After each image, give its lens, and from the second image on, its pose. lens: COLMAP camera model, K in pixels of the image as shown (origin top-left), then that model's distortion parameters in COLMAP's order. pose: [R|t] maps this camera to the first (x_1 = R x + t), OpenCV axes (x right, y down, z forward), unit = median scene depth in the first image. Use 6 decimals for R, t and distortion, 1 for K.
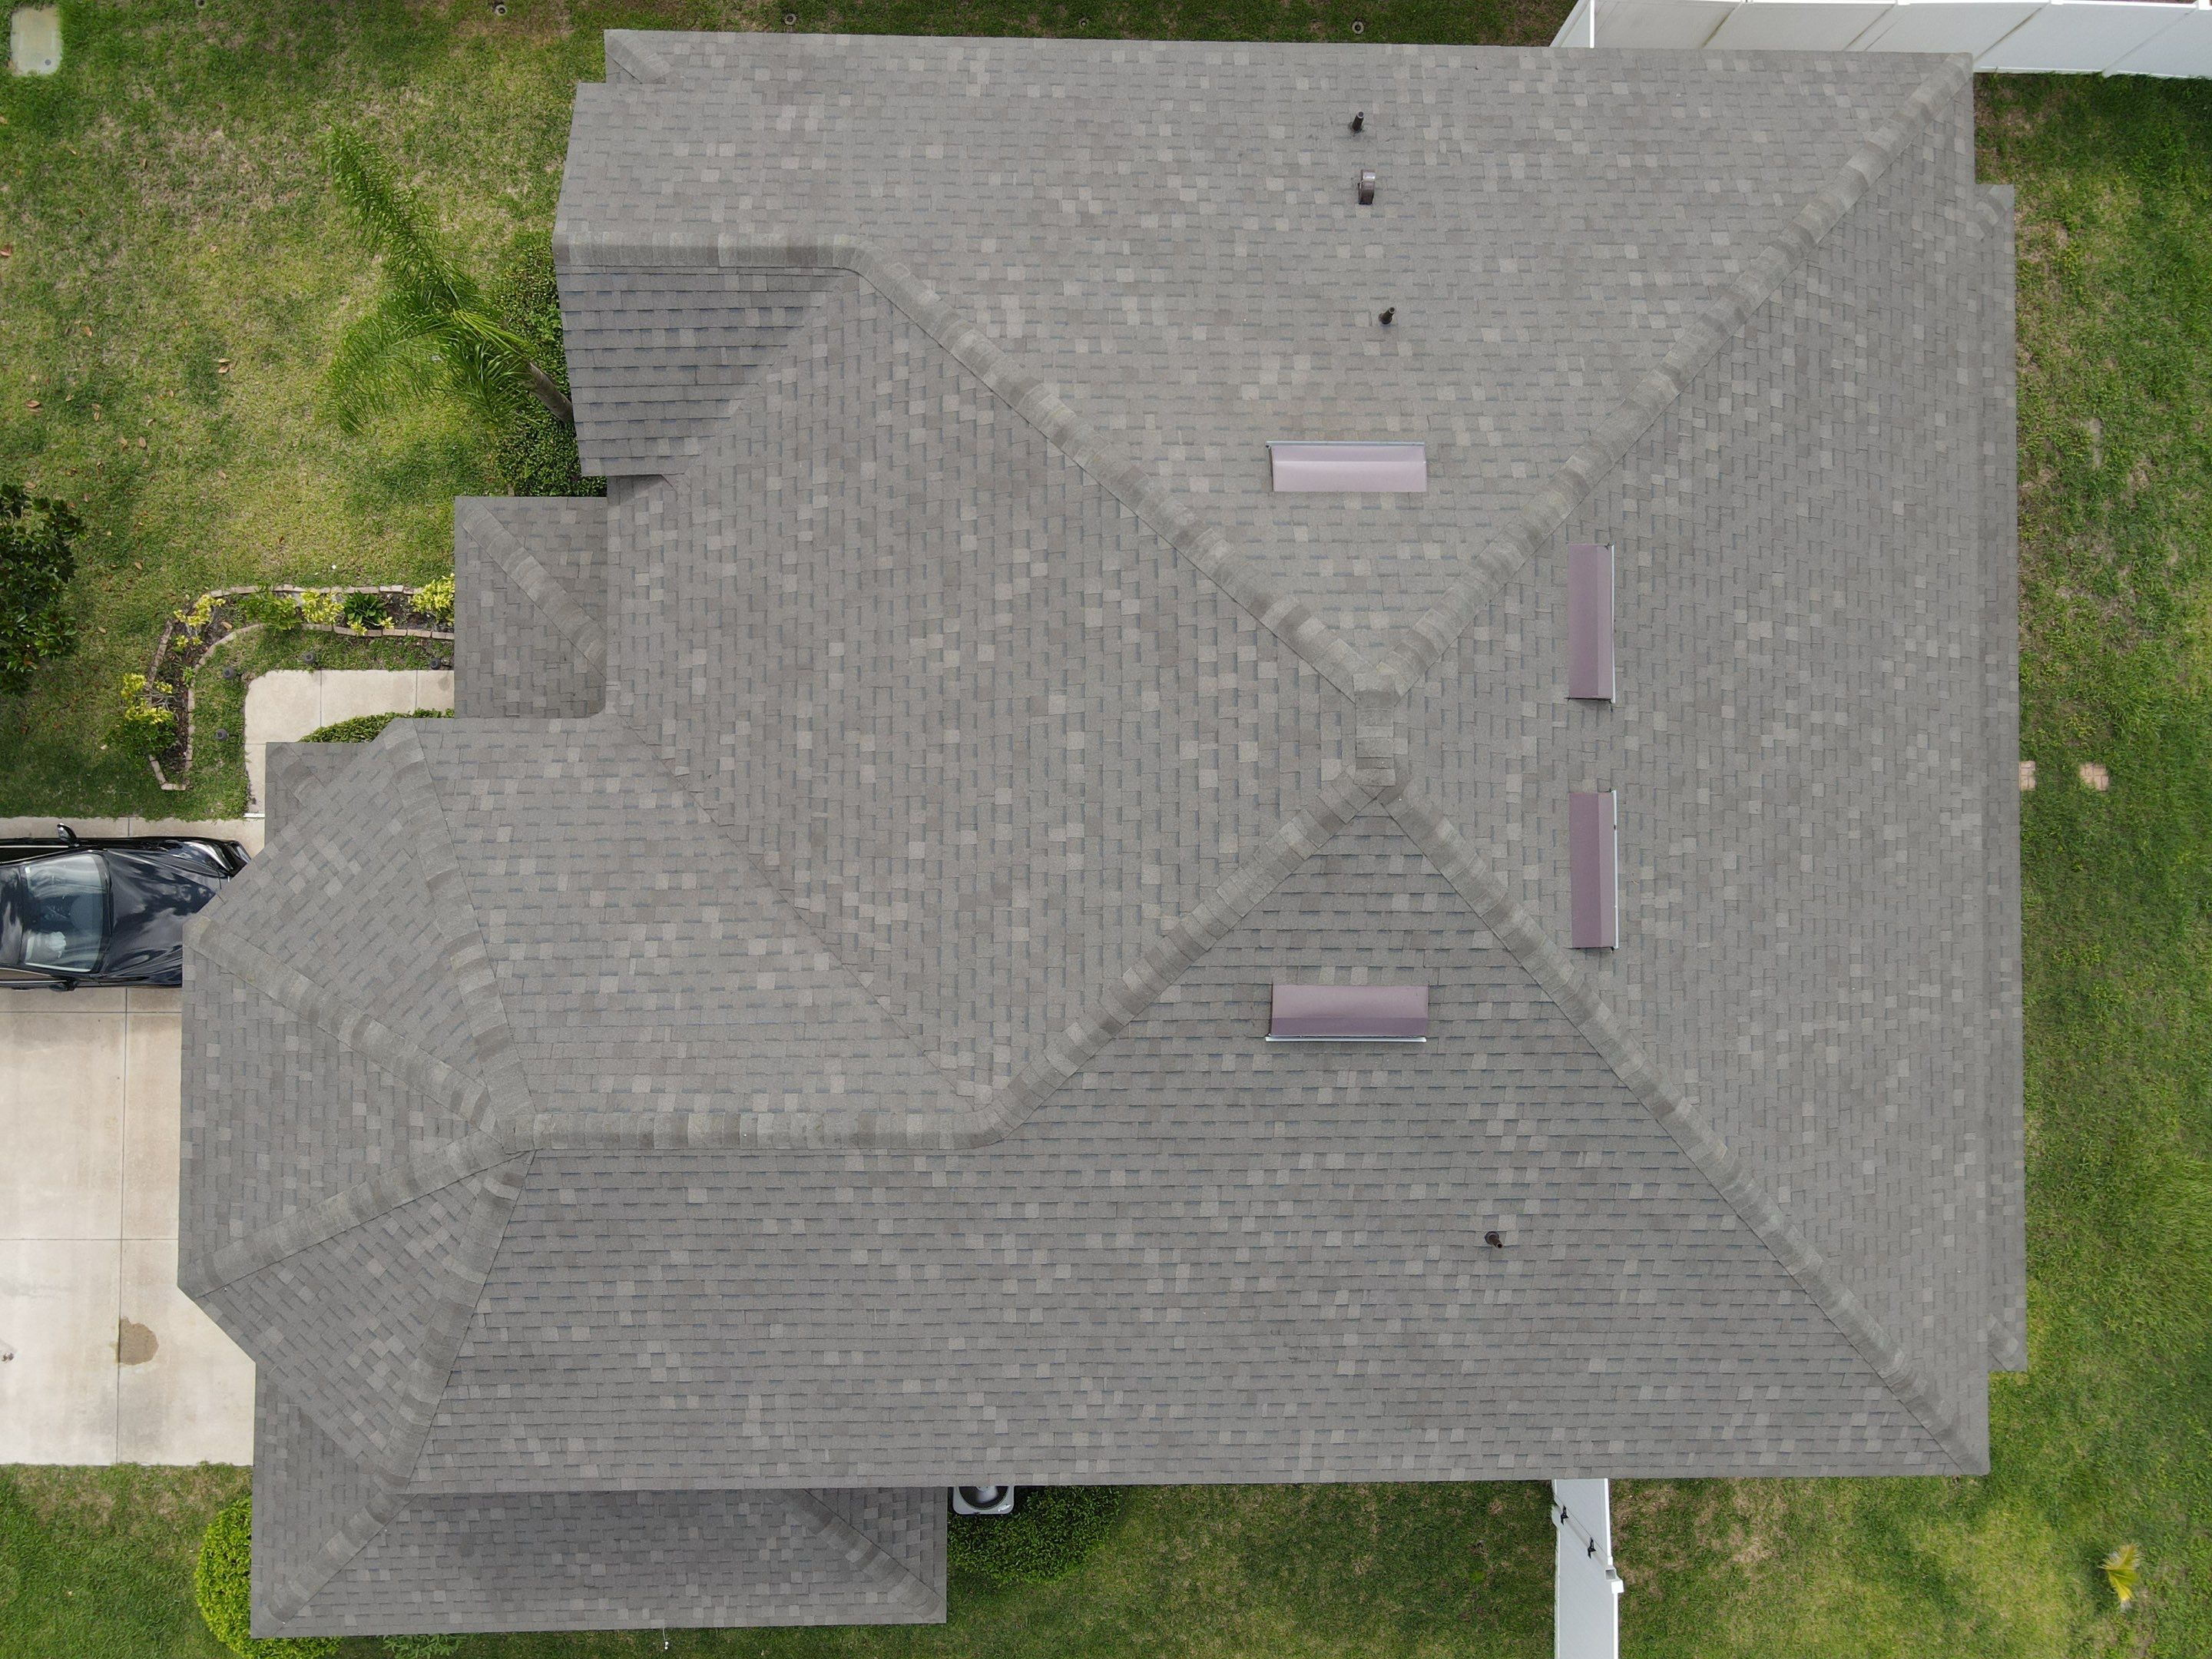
lens RADIAL K [[1623.2, 0, 1082.4], [0, 1623.2, 809.6], [0, 0, 1]] dist [-0.001058, 0.024617]
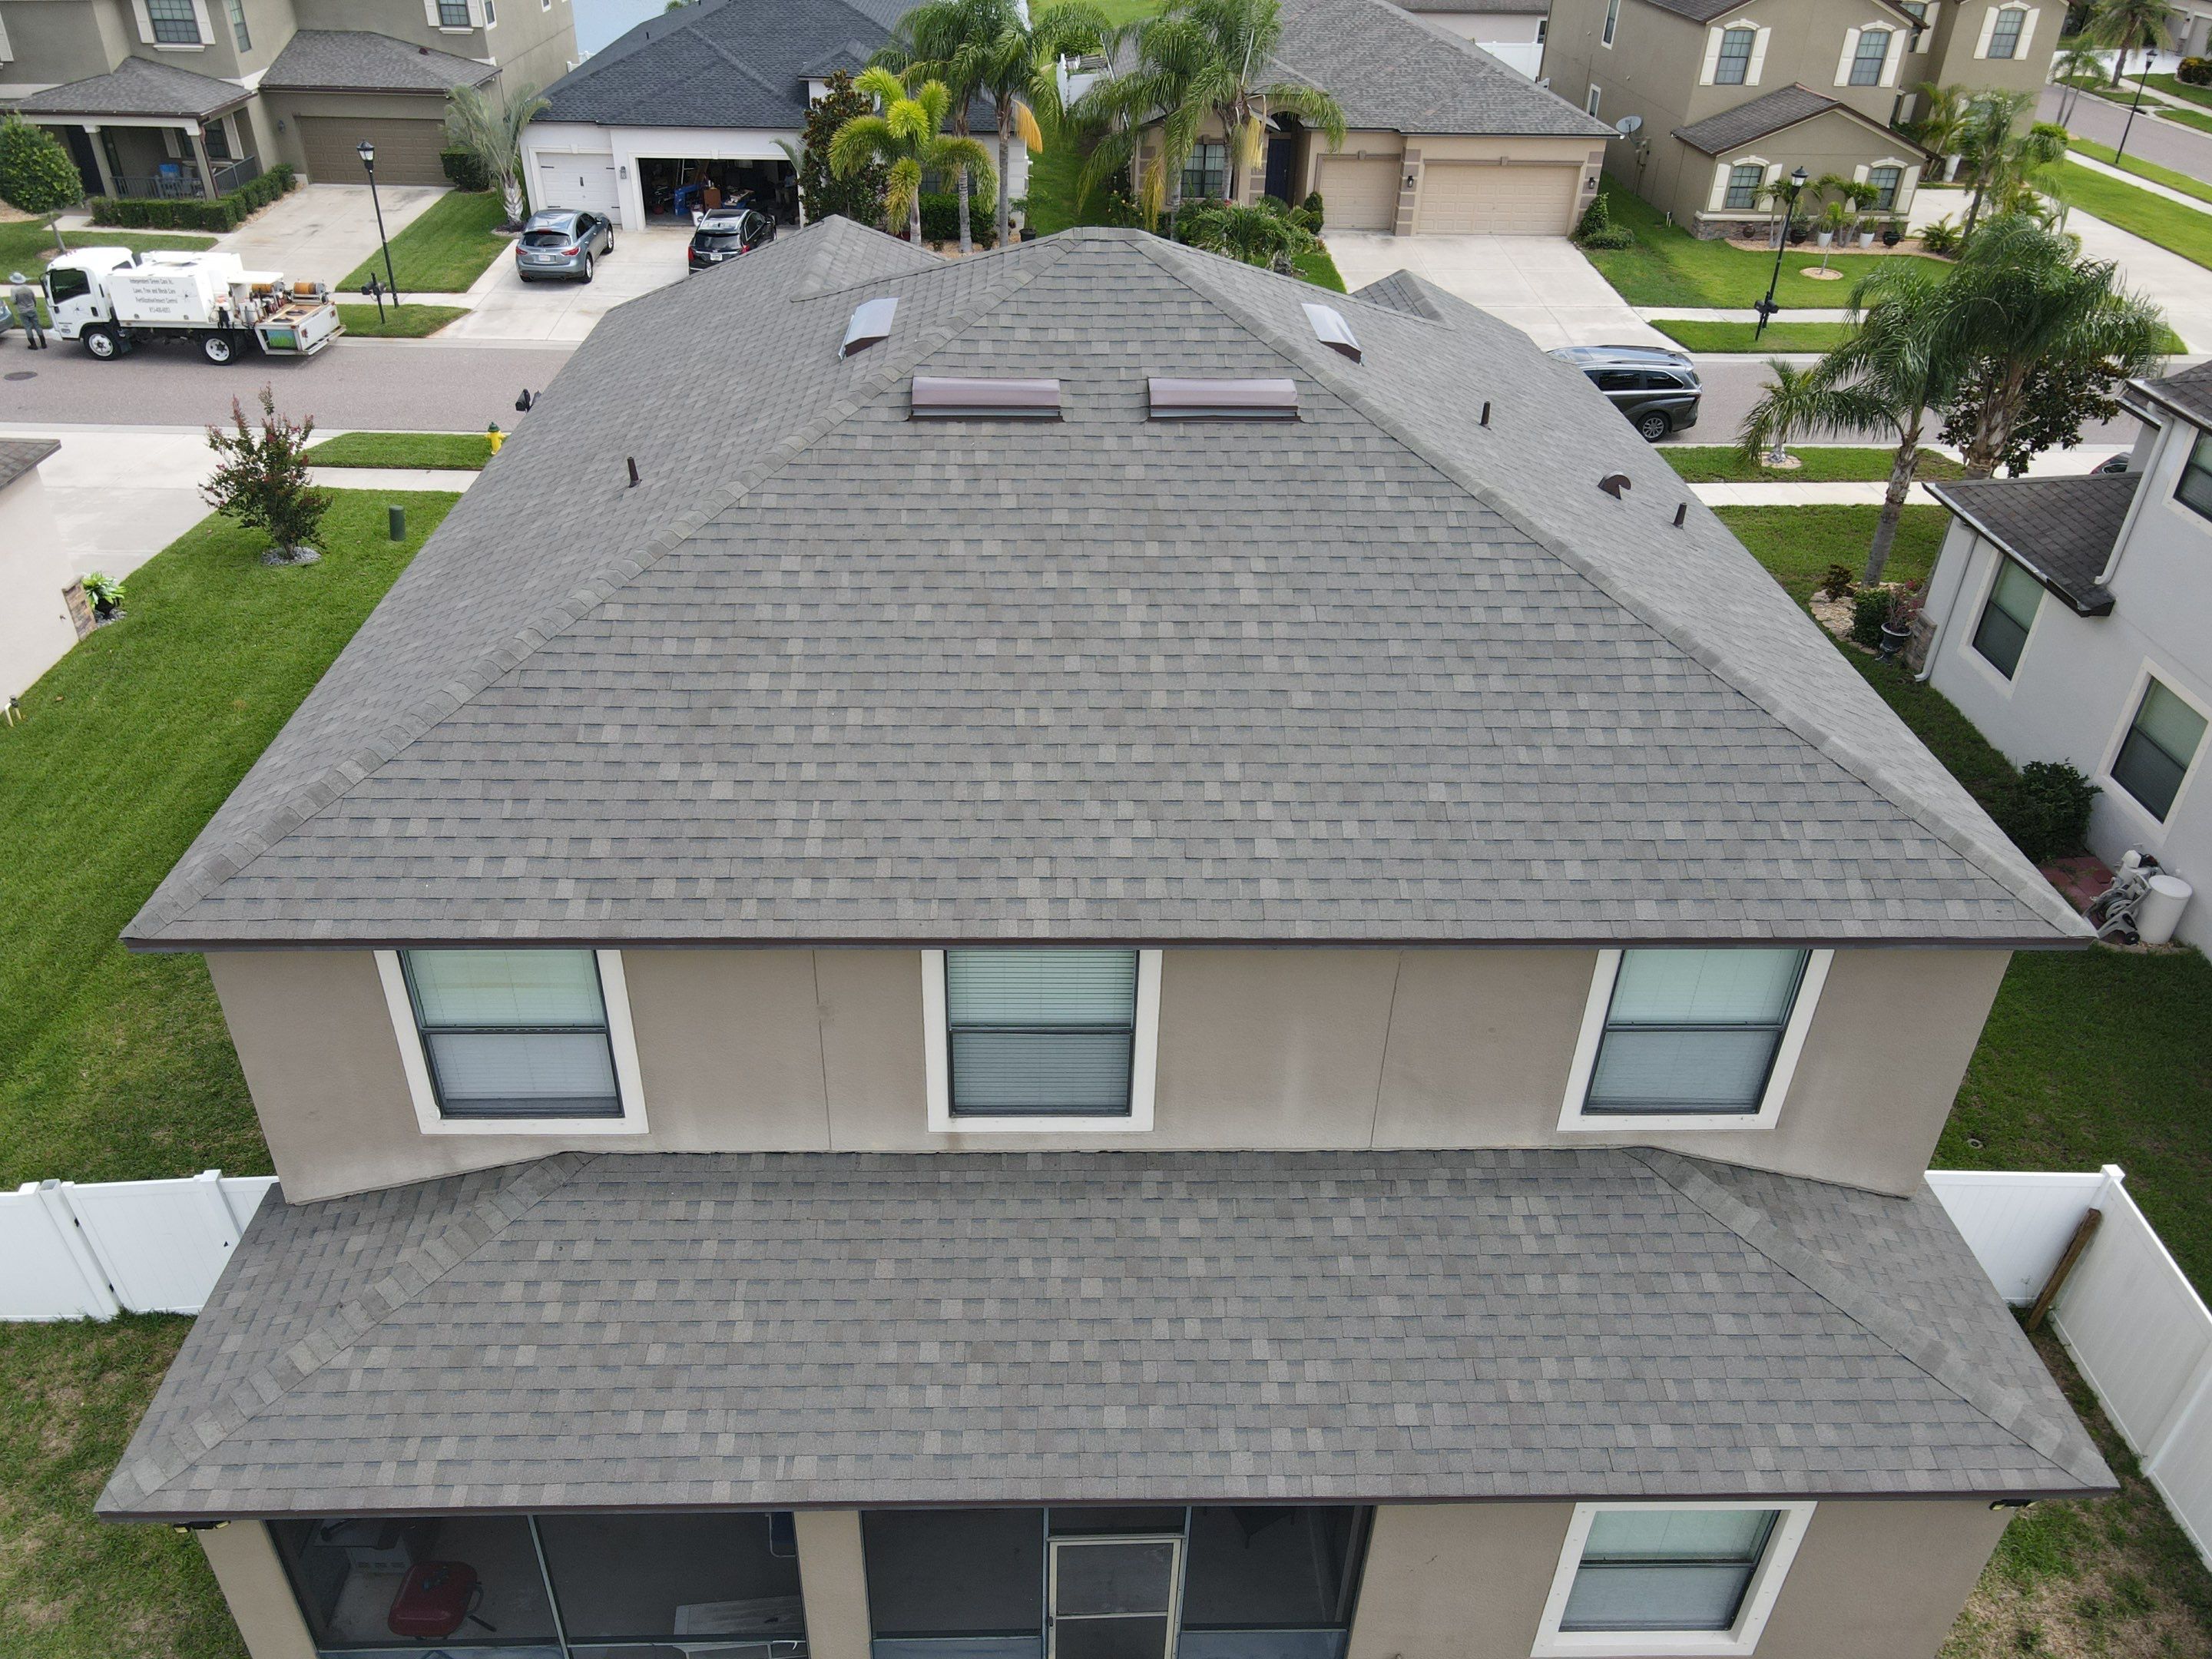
lens RADIAL K [[1623.2, 0, 1082.1], [0, 1623.2, 827.2], [0, 0, 1]] dist [-0.001058, 0.024617]
pose [[0.027408, 0.513893, -0.857416, 1.242373], [-0.999603, 0.019674, -0.020161, 0.001560], [0.006508, 0.857628, 0.514229, 0.645602]]
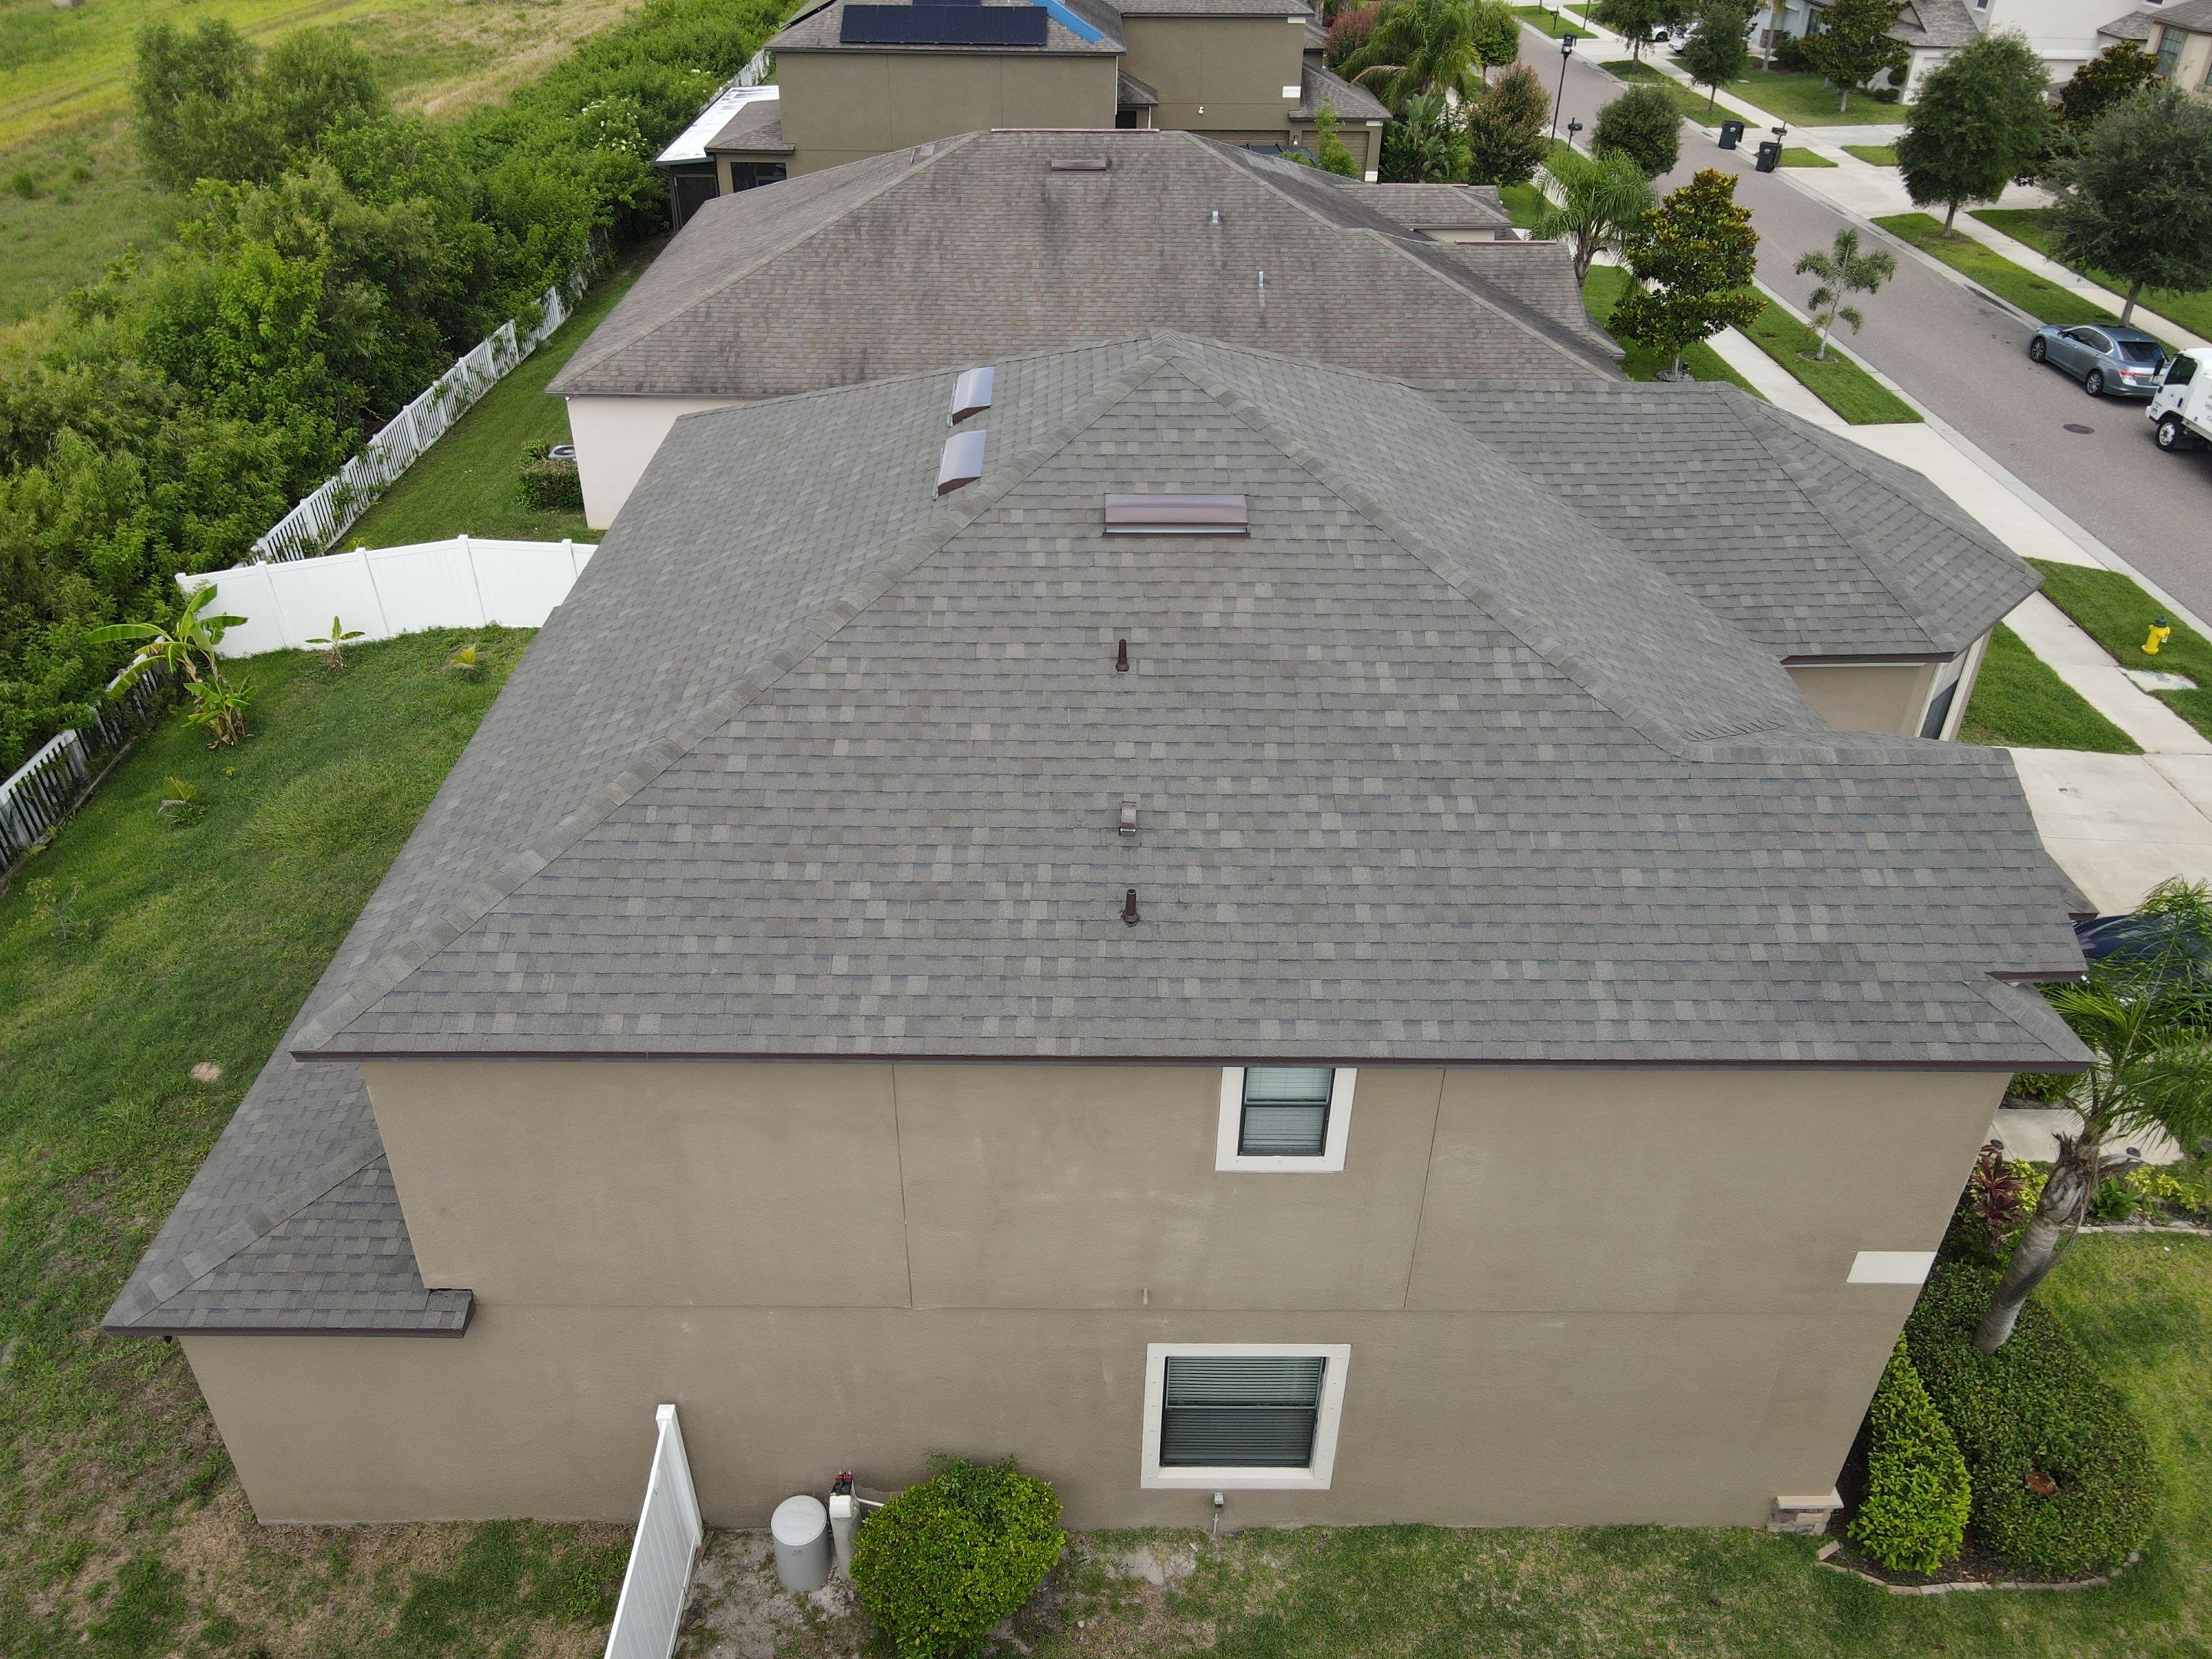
lens RADIAL K [[1623.2, 0, 1079.3], [0, 1623.2, 825.9], [0, 0, 1]] dist [-0.001058, 0.024617]
pose [[-0.998916, -0.039848, -0.024045, 0.226392], [0.000469, -0.525242, 0.850953, -1.147745], [-0.046539, 0.850019, 0.524692, 0.559313]]
